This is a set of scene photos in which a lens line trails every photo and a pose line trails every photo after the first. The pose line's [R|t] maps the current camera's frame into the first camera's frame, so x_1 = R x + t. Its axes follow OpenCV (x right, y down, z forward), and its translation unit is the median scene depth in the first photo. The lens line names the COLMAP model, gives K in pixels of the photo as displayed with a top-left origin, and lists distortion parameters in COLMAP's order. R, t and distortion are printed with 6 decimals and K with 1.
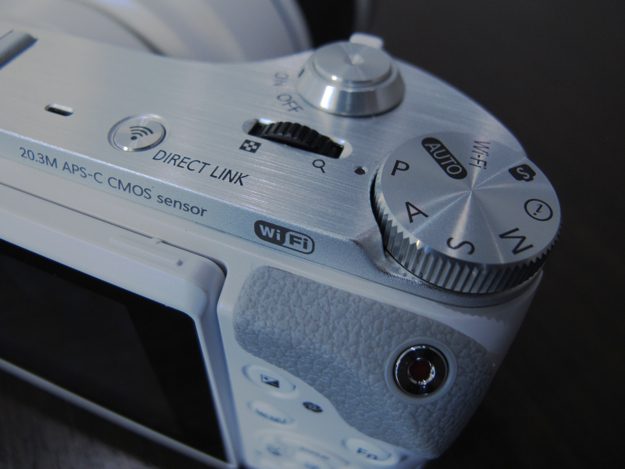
lens RADIAL K [[537.2, 0, 312.5], [0, 537.2, 234.5], [0, 0, 1]] dist [-0.187418, 0.103512]
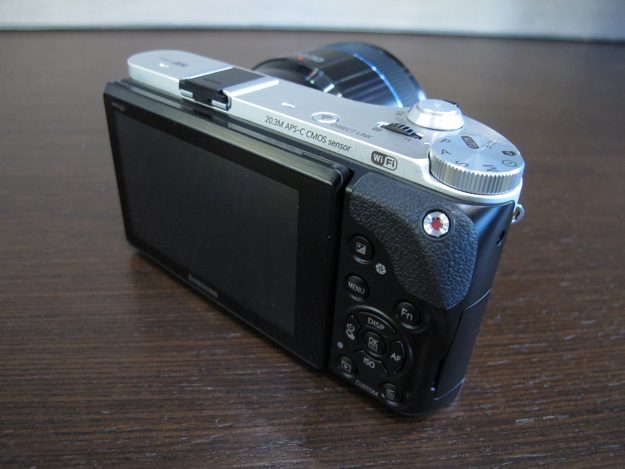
lens RADIAL K [[537.2, 0, 312.5], [0, 537.2, 234.5], [0, 0, 1]] dist [-0.187418, 0.103512]
pose [[0.948257, 0.171391, -0.267272, 0.276833], [-0.242138, 0.934872, -0.259585, 0.847599], [0.205374, 0.310870, 0.927999, -0.869668]]
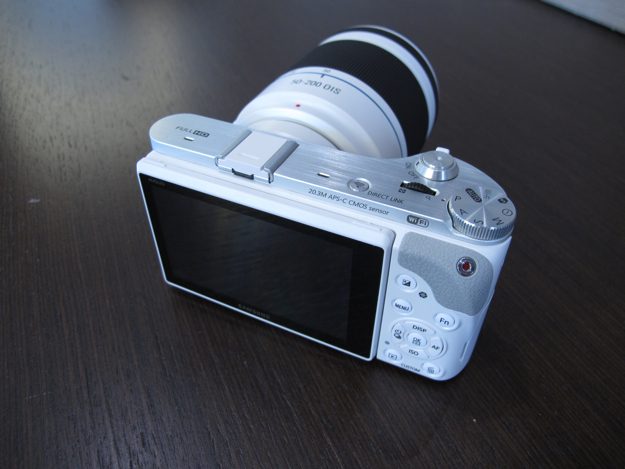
lens RADIAL K [[537.2, 0, 312.5], [0, 537.2, 234.5], [0, 0, 1]] dist [-0.187418, 0.103512]
pose [[0.995781, 0.017239, -0.090129, -0.338866], [-0.029545, 0.990124, -0.137047, 0.460946], [0.086876, 0.139132, 0.986456, -1.765559]]
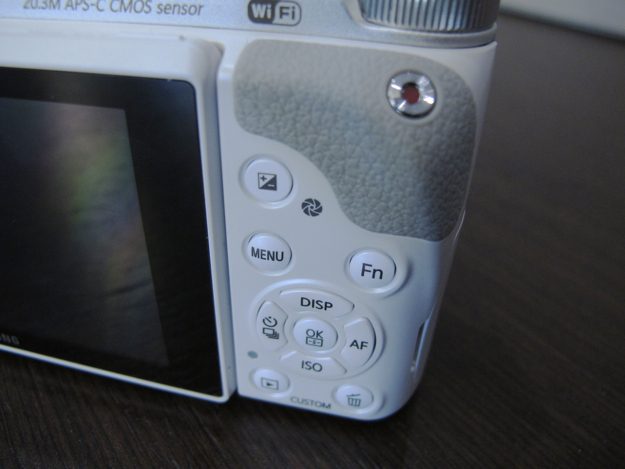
lens RADIAL K [[537.2, 0, 312.5], [0, 537.2, 234.5], [0, 0, 1]] dist [-0.187418, 0.103512]
pose [[0.988269, -0.096000, 0.118782, -0.143294], [0.122364, 0.963109, -0.239684, 0.710094], [-0.091390, 0.251407, 0.963557, 0.032520]]
